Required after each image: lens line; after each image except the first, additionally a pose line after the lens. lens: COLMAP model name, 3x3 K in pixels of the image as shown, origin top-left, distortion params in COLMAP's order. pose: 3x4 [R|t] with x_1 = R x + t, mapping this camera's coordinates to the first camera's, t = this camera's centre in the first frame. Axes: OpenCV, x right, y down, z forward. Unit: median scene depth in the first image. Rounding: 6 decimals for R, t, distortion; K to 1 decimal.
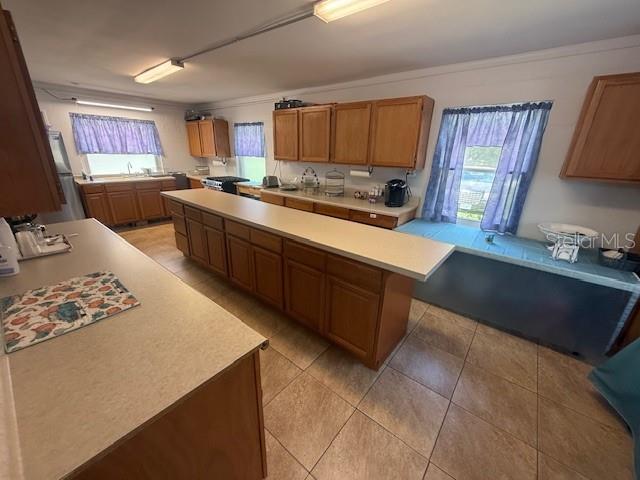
lens RADIAL K [[255.4, 0, 317.4], [0, 255.4, 239.8], [0, 0, 1]] dist [0.001701, -0.000083]
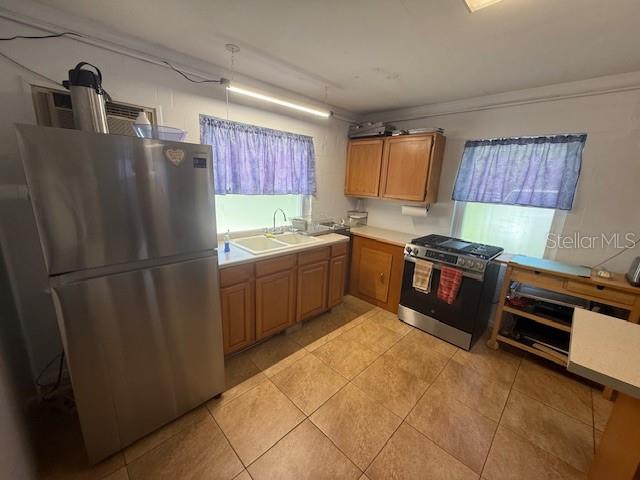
lens RADIAL K [[255.4, 0, 317.4], [0, 255.4, 239.8], [0, 0, 1]] dist [0.001701, -0.000083]
pose [[0.994050, 0.043414, -0.099902, -0.591851], [-0.053071, 0.993953, -0.096131, -0.191559], [0.095125, 0.100861, 0.990343, 0.481588]]
